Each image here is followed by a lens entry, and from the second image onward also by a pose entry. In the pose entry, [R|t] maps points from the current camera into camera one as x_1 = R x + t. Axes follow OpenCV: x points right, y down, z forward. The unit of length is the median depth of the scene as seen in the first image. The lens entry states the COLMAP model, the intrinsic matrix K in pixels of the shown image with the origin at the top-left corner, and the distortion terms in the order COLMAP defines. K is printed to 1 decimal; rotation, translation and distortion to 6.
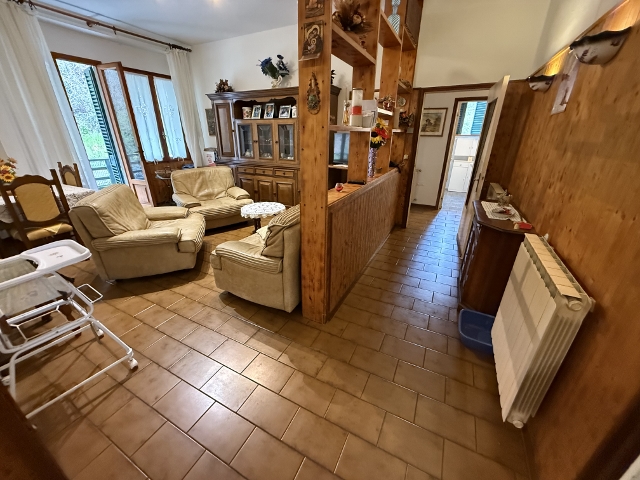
lens RADIAL K [[254.8, 0, 318.1], [0, 254.8, 240.3], [0, 0, 1]] dist [-0.001215, 0.000002]
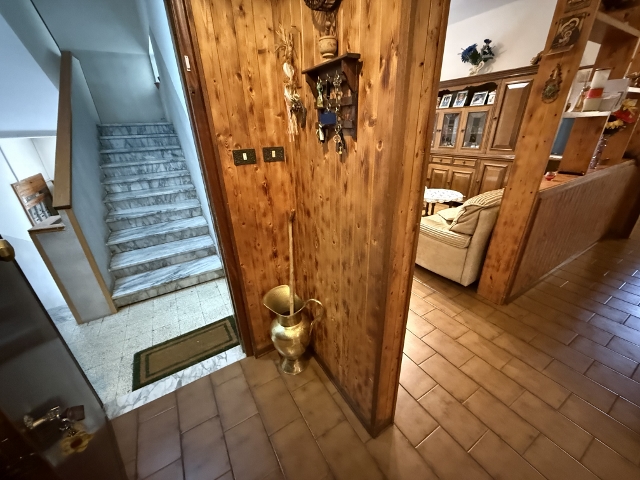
lens RADIAL K [[254.8, 0, 318.1], [0, 254.8, 240.3], [0, 0, 1]] dist [-0.001215, 0.000002]
pose [[0.848369, 0.185315, -0.495913, -0.086140], [-0.167621, 0.982566, 0.080416, 0.063598], [0.502169, 0.014903, 0.864641, -0.173018]]
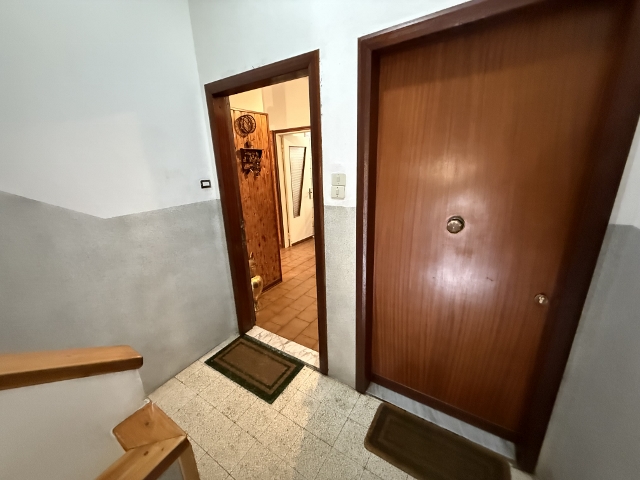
lens RADIAL K [[254.8, 0, 318.1], [0, 254.8, 240.3], [0, 0, 1]] dist [-0.001215, 0.000002]
pose [[0.101801, -0.296475, 0.949600, -1.013802], [0.421194, 0.877624, 0.228849, 0.062981], [-0.901239, 0.376669, 0.214217, -0.195879]]
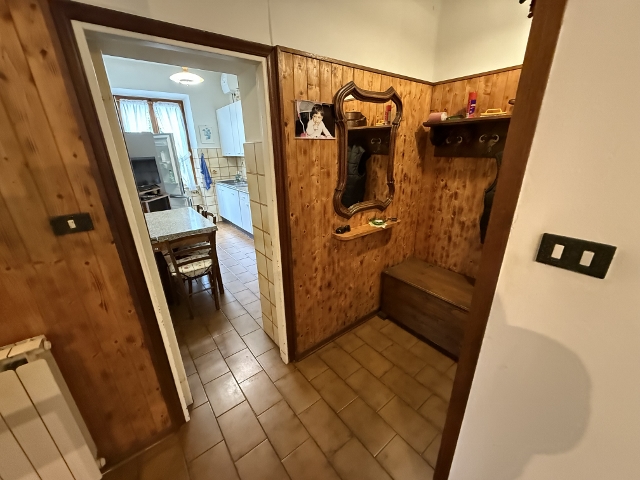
lens RADIAL K [[254.8, 0, 318.1], [0, 254.8, 240.3], [0, 0, 1]] dist [-0.001215, 0.000002]
pose [[-0.903969, -0.132316, 0.406611, -0.091981], [0.181087, 0.742972, 0.644360, -0.142166], [-0.387360, 0.656114, -0.647663, 0.261316]]
